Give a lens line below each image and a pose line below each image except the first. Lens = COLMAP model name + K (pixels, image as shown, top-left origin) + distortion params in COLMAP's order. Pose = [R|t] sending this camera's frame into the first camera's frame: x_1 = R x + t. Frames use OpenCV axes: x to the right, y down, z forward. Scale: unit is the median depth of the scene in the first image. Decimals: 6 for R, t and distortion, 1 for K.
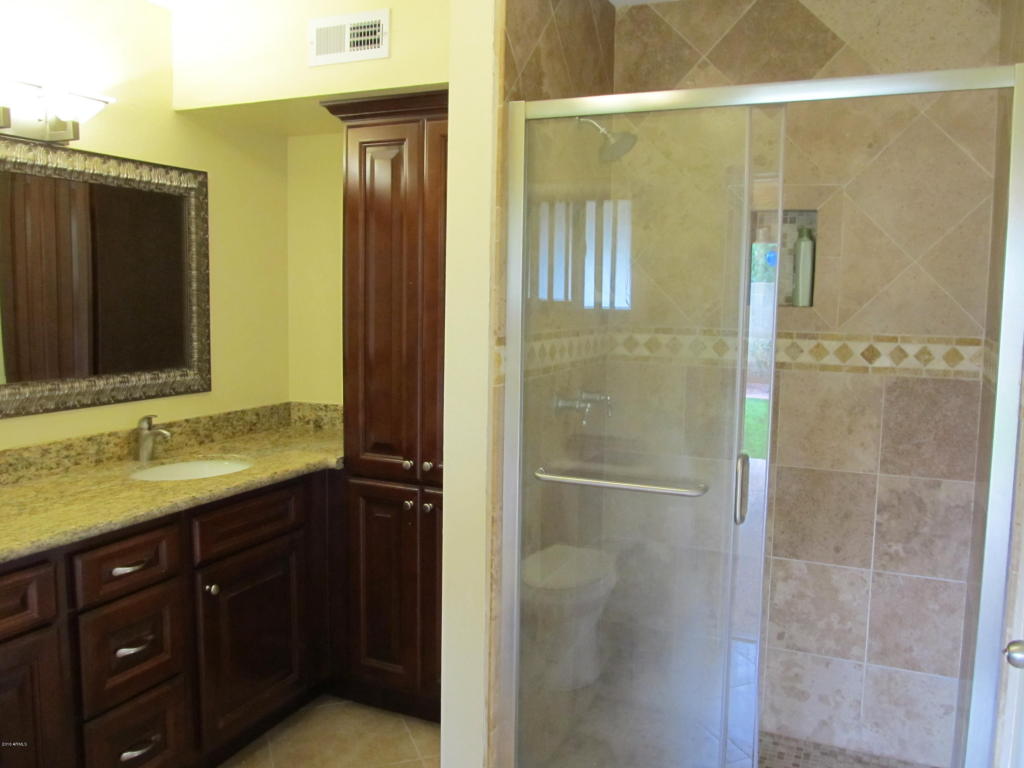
lens RADIAL K [[853.9, 0, 516.4], [0, 853.9, 383.9], [0, 0, 1]] dist [-0.066446, 0.048193]
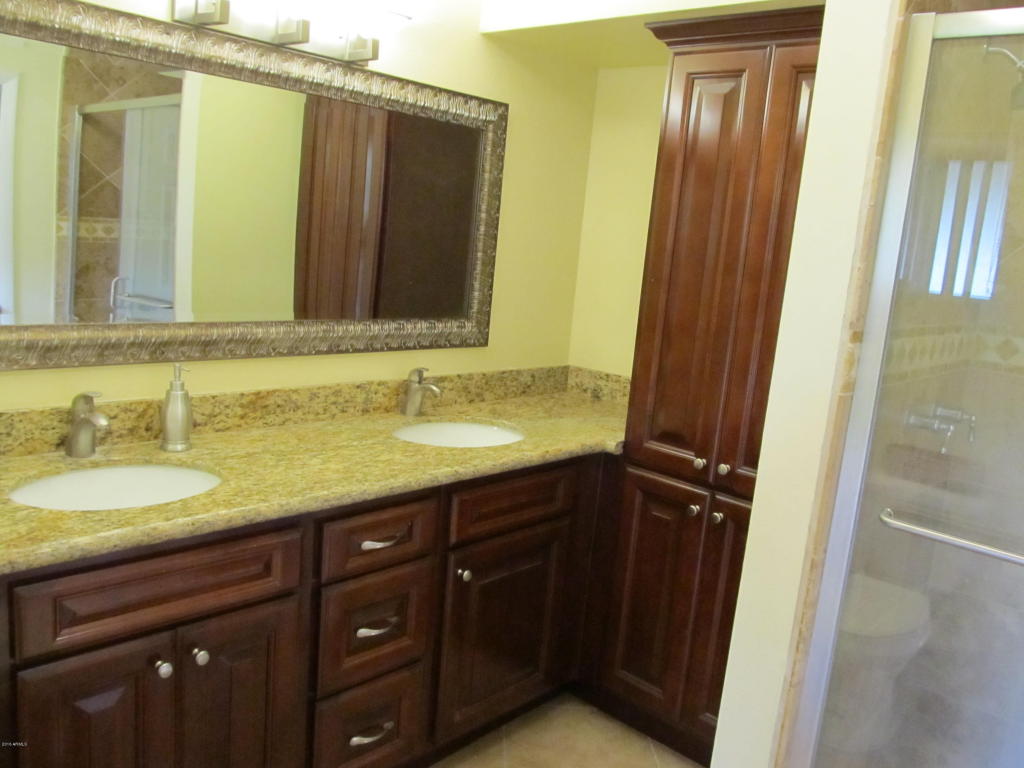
lens RADIAL K [[853.9, 0, 516.4], [0, 853.9, 383.9], [0, 0, 1]] dist [-0.066446, 0.048193]
pose [[0.946243, 0.124614, -0.298488, -0.058382], [-0.108671, 0.991646, 0.069496, -0.021755], [0.304655, -0.033324, 0.951880, 0.150577]]
